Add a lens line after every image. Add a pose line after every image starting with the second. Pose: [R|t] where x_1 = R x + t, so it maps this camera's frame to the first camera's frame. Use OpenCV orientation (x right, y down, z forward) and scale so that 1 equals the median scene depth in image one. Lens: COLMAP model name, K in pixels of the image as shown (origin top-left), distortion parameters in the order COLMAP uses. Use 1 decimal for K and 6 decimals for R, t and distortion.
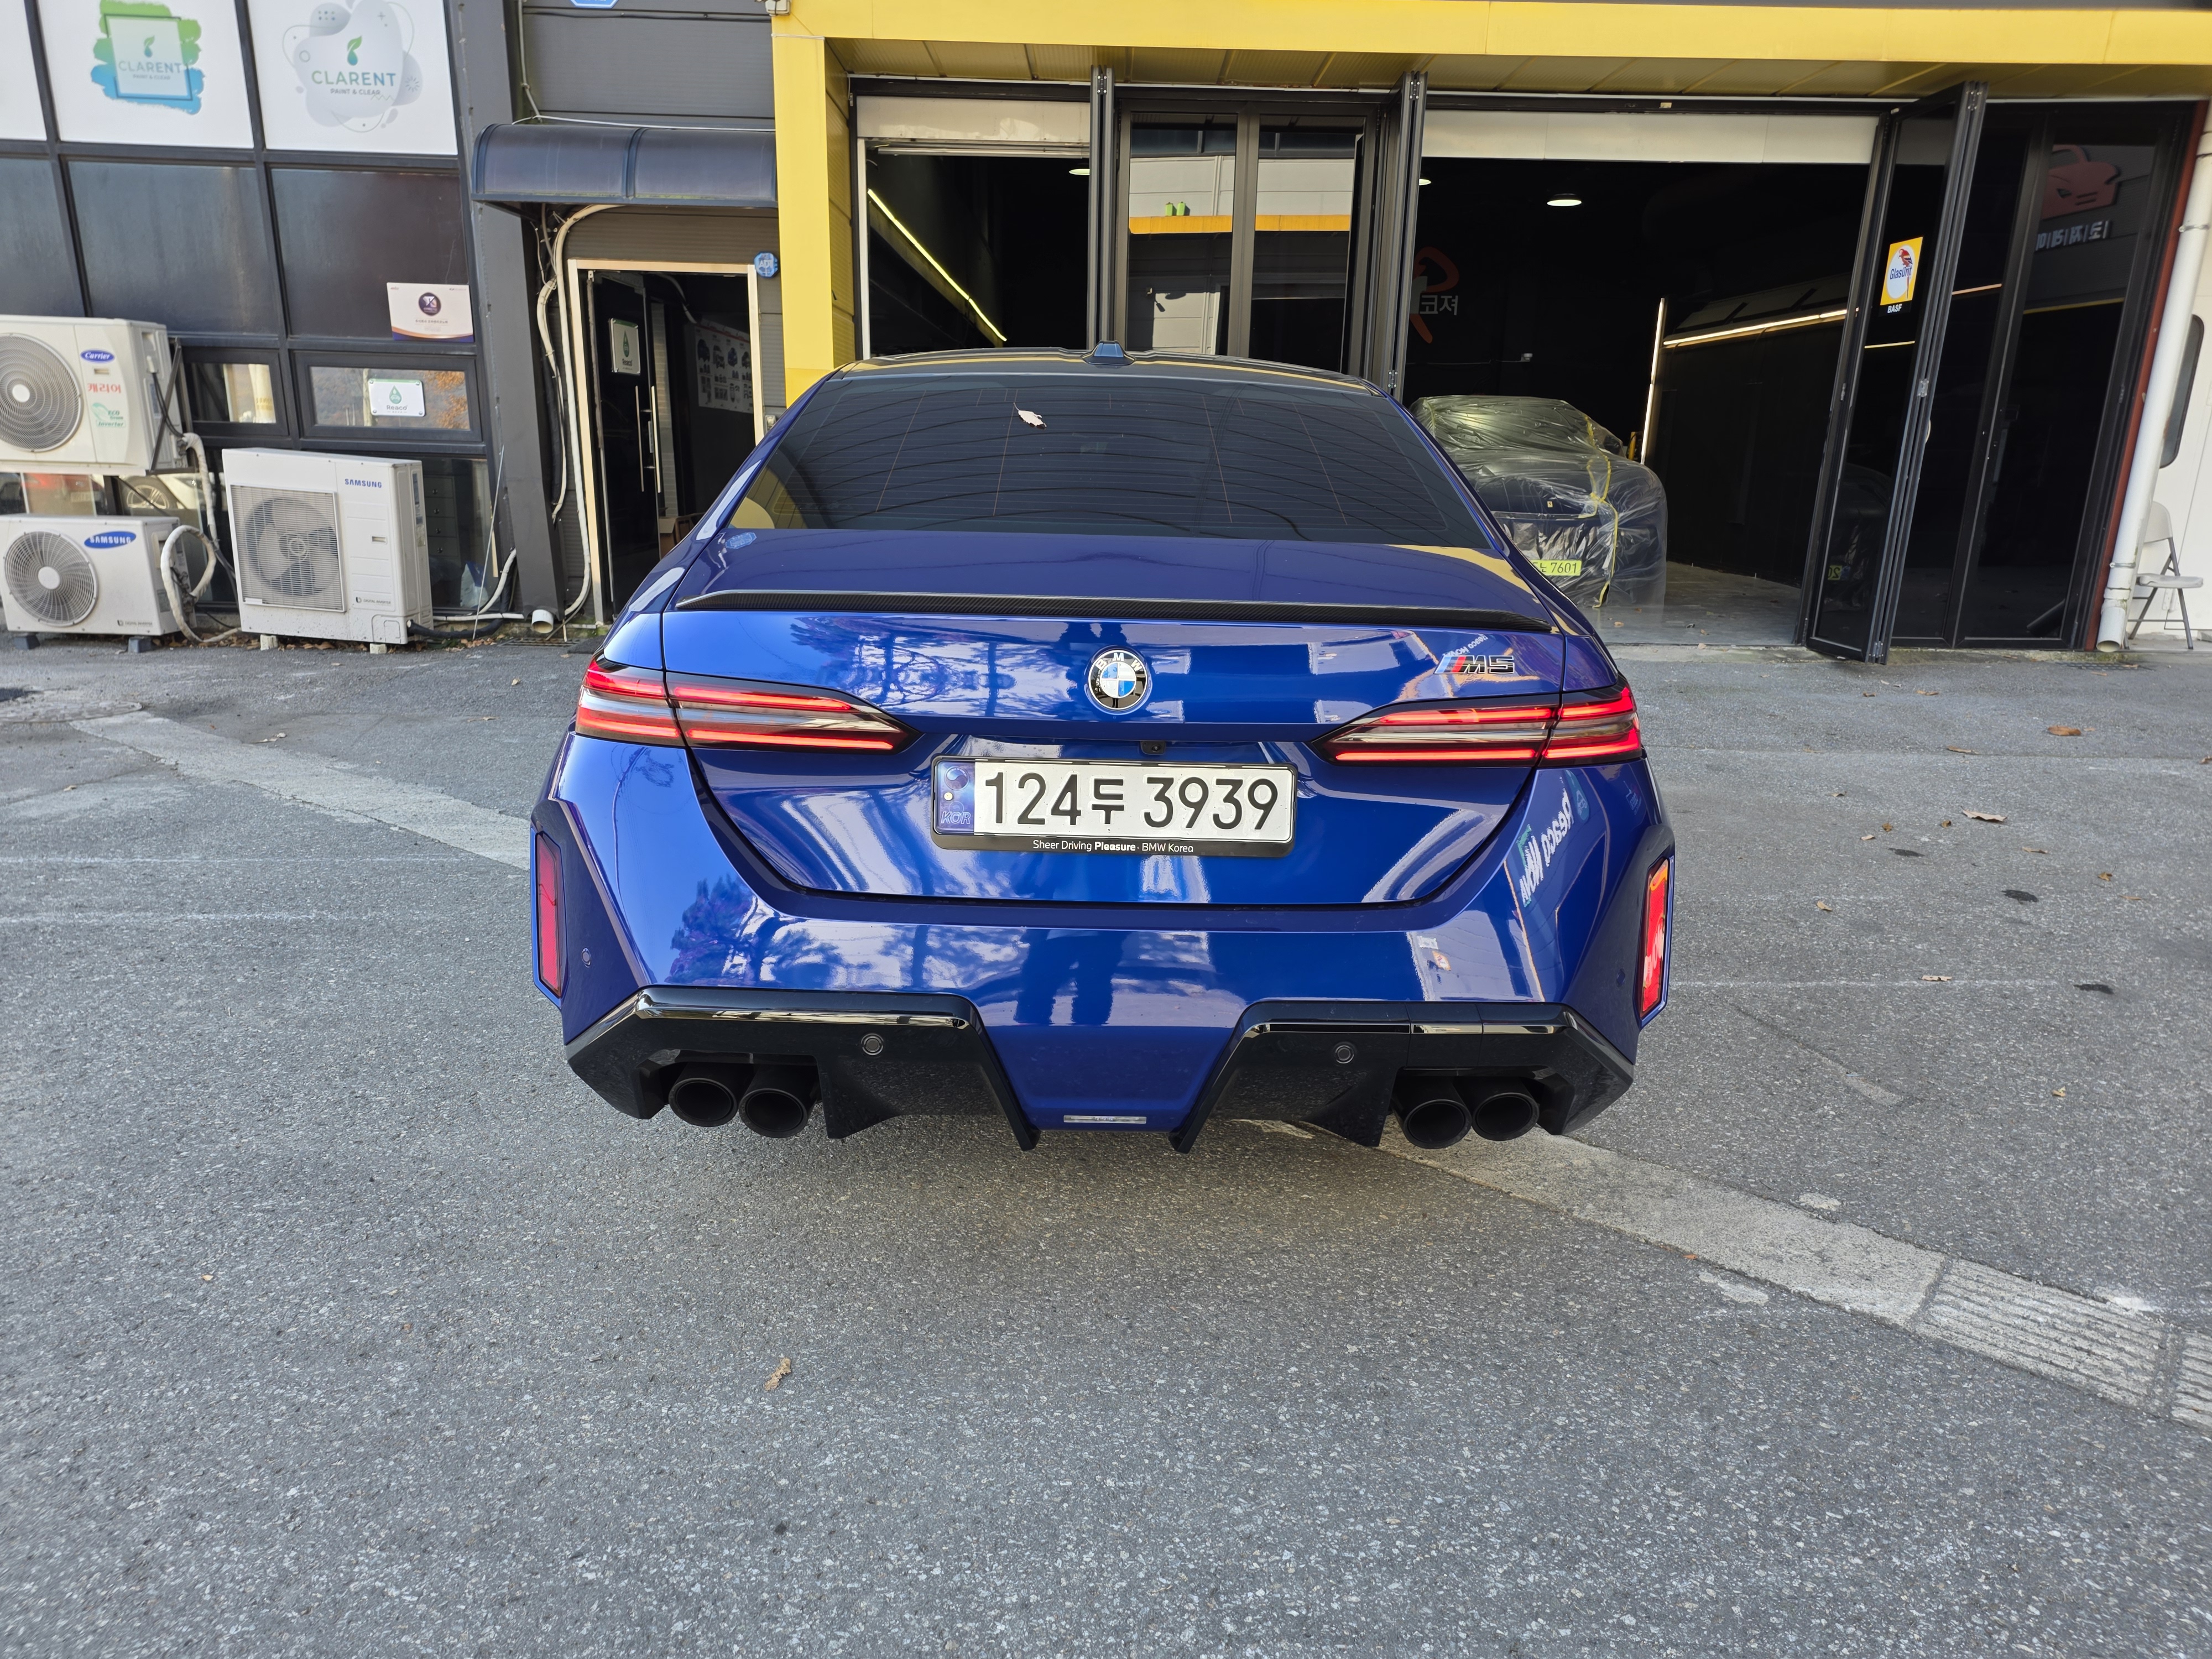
lens RADIAL K [[1450.9, 0, 1118.9], [0, 1450.9, 823.8], [0, 0, 1]] dist [0.036695, -0.003437]
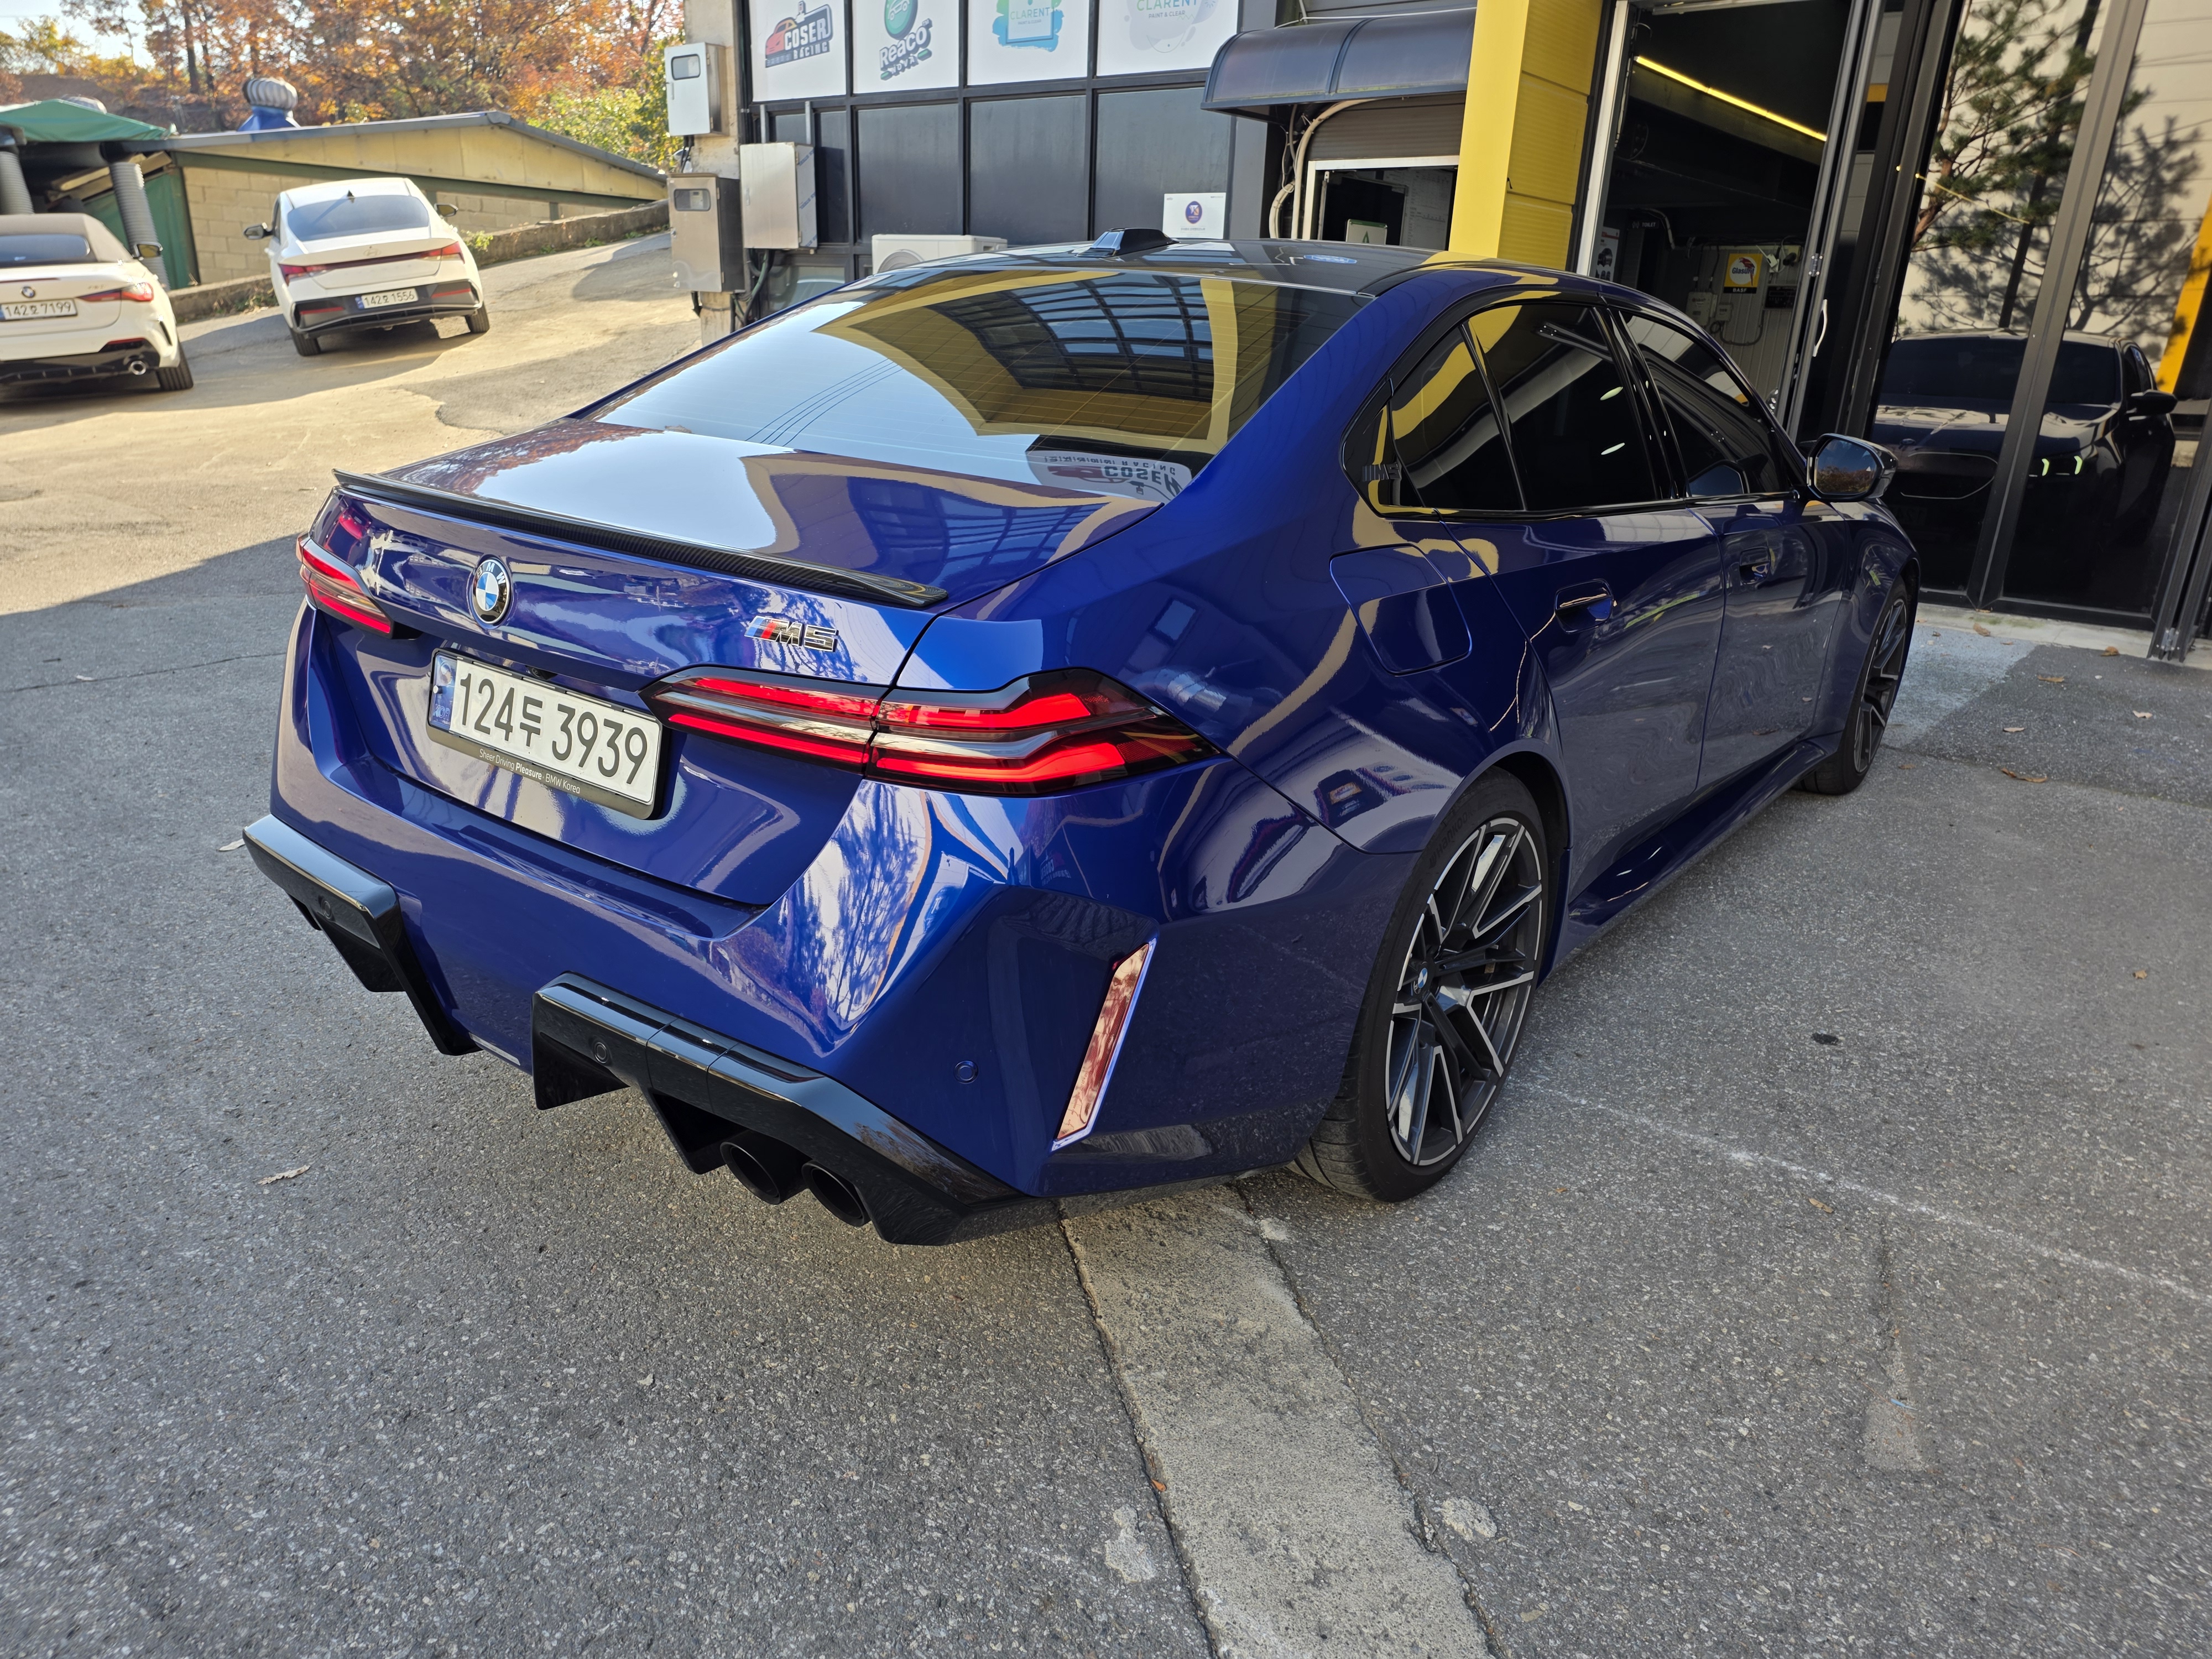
lens RADIAL K [[1450.9, 0, 1118.9], [0, 1450.9, 823.8], [0, 0, 1]] dist [0.036695, -0.003437]
pose [[0.791542, 0.212592, -0.572945, 0.845557], [-0.179121, 0.977073, 0.115082, -0.127658], [0.584274, 0.011534, 0.811474, 0.455085]]
